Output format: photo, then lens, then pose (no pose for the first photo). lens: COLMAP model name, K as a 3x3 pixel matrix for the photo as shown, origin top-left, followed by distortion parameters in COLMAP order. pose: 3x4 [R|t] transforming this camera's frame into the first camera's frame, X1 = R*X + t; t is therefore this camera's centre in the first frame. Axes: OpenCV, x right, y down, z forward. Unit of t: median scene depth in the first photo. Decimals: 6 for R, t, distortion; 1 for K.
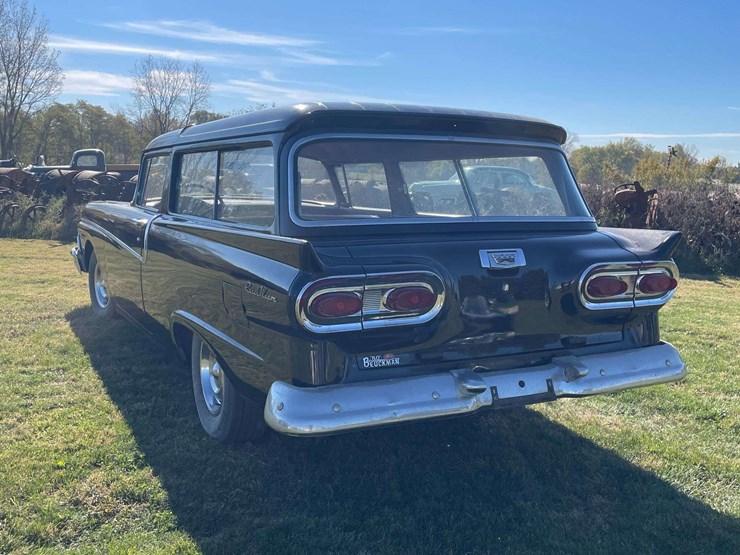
lens RADIAL K [[743.4, 0, 370.0], [0, 743.4, 277.5], [0, 0, 1]] dist [0.107078, -0.178454]
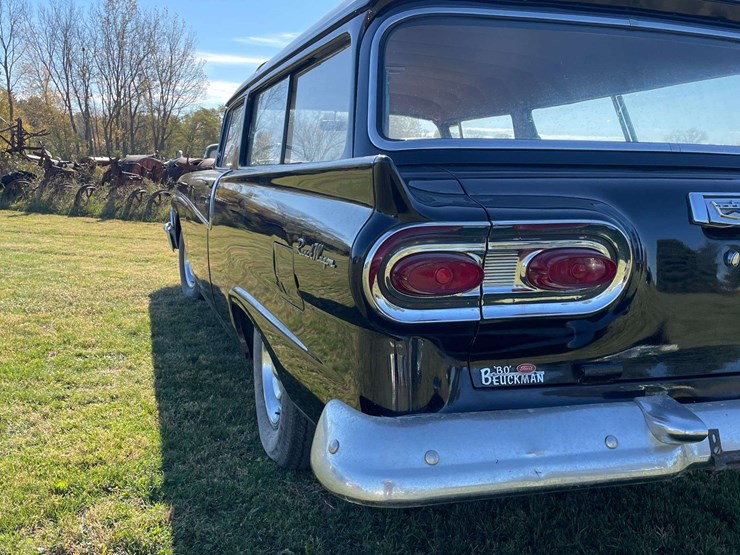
lens RADIAL K [[703.4, 0, 357.9], [0, 703.4, 286.5], [0, 0, 1]] dist [0.100120, -0.134655]
pose [[0.984191, 0.030348, -0.174489, -0.008561], [-0.026697, 0.999374, 0.023234, 0.029892], [0.175085, -0.018208, 0.984385, 0.393866]]
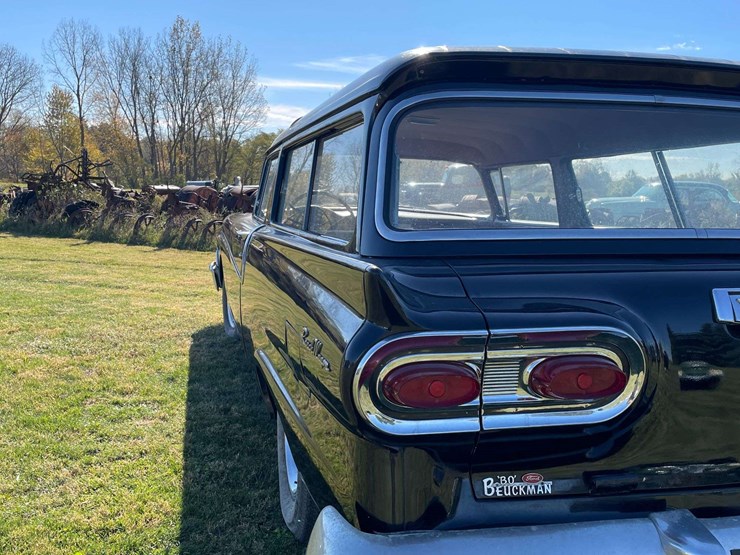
lens RADIAL K [[703.4, 0, 357.9], [0, 703.4, 286.5], [0, 0, 1]] dist [0.100120, -0.134655]
pose [[0.967024, 0.032874, -0.252554, 0.026316], [-0.034848, 0.999387, -0.003349, -0.026980], [0.252289, 0.012040, 0.967577, 0.415663]]
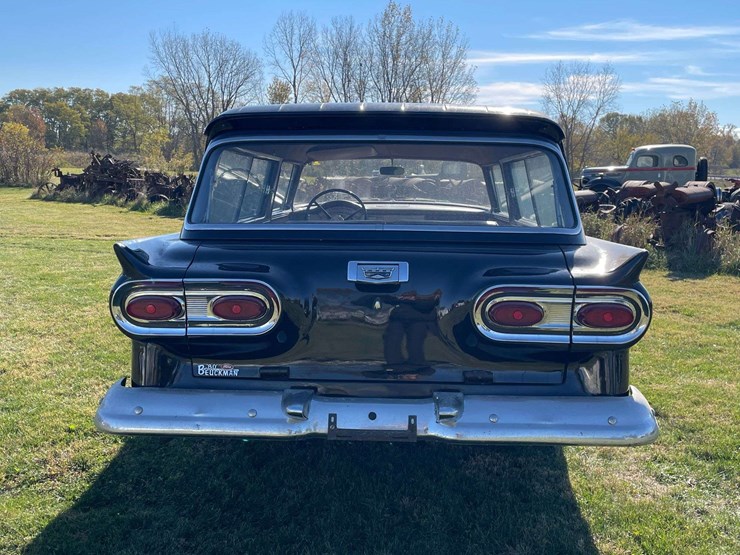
lens RADIAL K [[743.4, 0, 370.0], [0, 743.4, 277.5], [0, 0, 1]] dist [0.107078, -0.178454]
pose [[0.862317, 0.056001, -0.503262, 0.607227], [-0.058924, 0.998211, 0.010113, -0.027079], [0.502928, 0.020934, 0.864075, 0.233143]]
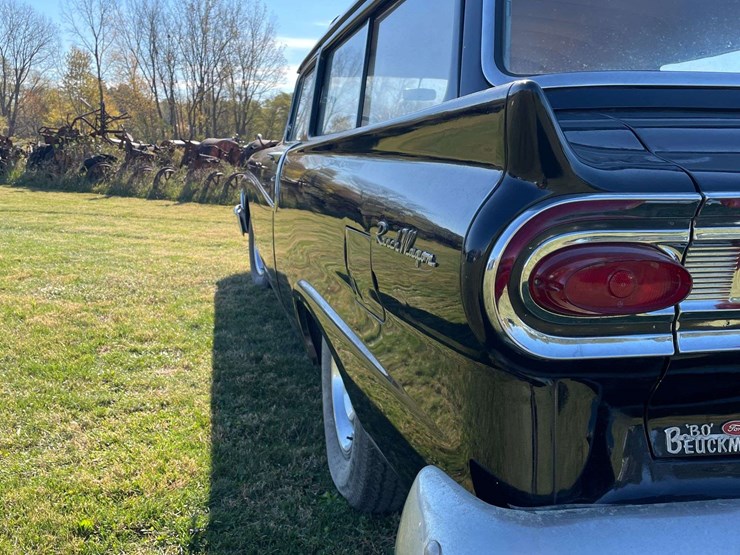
lens RADIAL K [[704.3, 0, 366.0], [0, 704.3, 285.5], [0, 0, 1]] dist [0.097965, -0.137686]
pose [[0.962349, 0.046175, -0.267868, -0.054358], [-0.034767, 0.998281, 0.047178, 0.023220], [0.269586, -0.036088, 0.962300, 0.557950]]
